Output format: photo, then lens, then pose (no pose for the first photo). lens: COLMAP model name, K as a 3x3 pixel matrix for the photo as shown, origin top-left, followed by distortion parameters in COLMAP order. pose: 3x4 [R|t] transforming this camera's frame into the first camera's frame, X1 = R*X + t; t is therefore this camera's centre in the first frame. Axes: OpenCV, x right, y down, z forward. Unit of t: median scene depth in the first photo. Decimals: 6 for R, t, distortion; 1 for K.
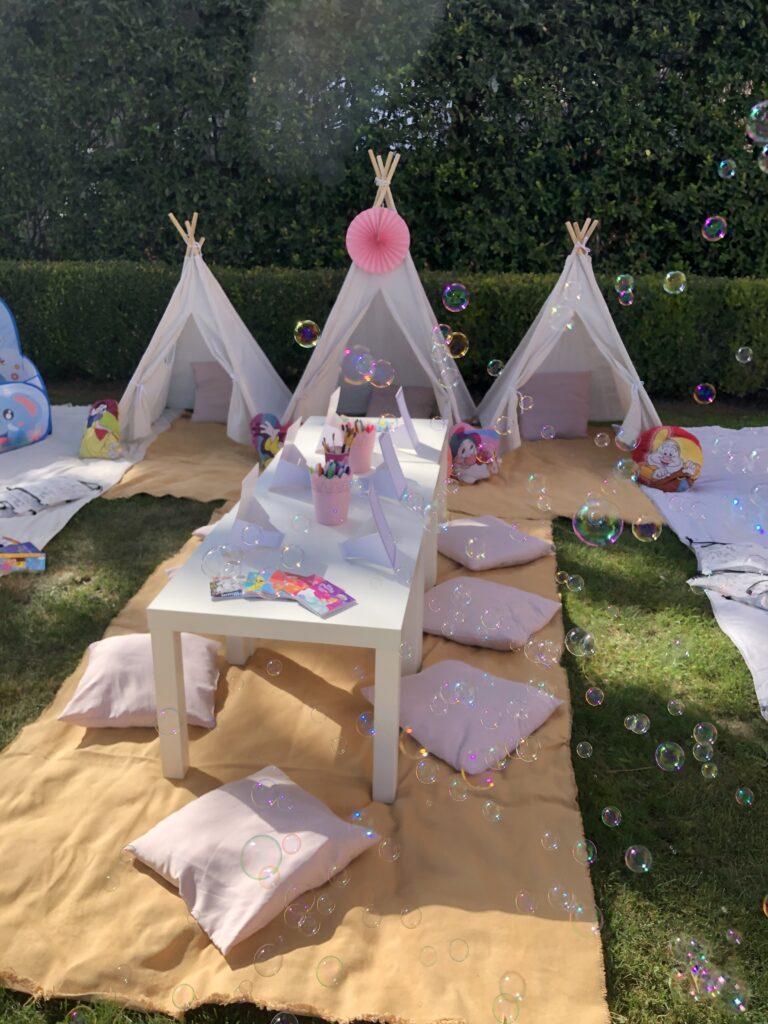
lens RADIAL K [[839.7, 0, 391.1], [0, 839.7, 514.4], [0, 0, 1]] dist [-0.009656, -0.018721]
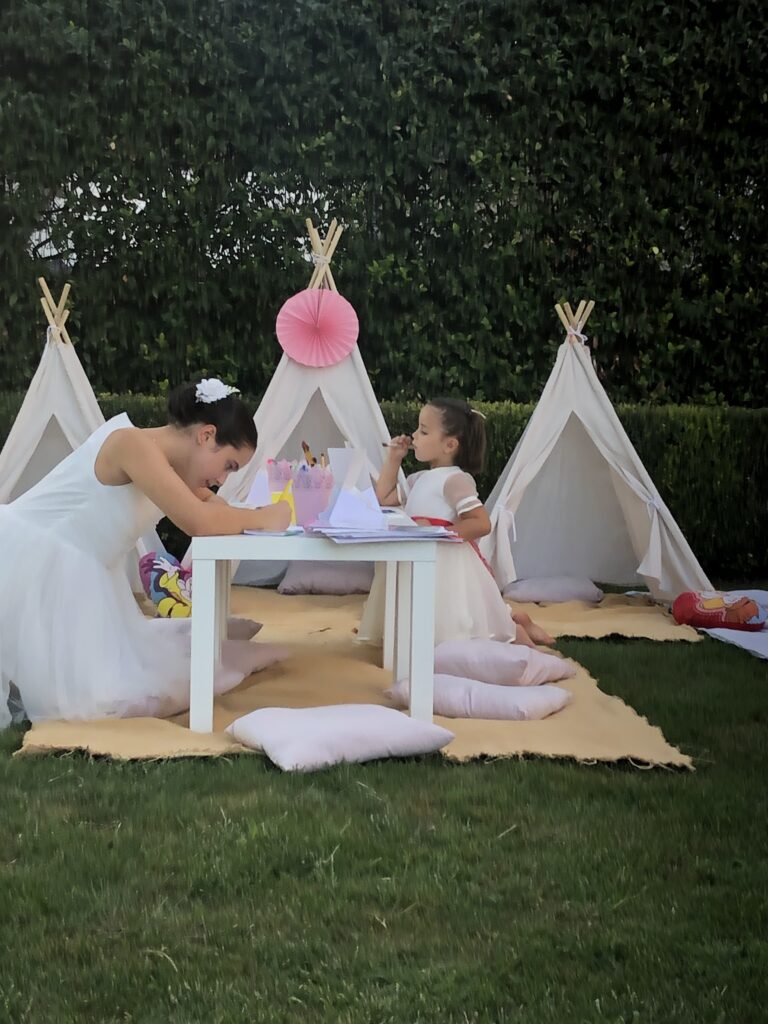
lens RADIAL K [[1965.6, 0, 382.3], [0, 1965.6, 511.6], [0, 0, 1]] dist [0.010792, 0.000000]
pose [[0.992435, 0.012640, 0.122120, -0.139611], [0.029765, 0.940239, -0.339210, 0.363236], [-0.119110, 0.340279, 0.932750, -0.507926]]
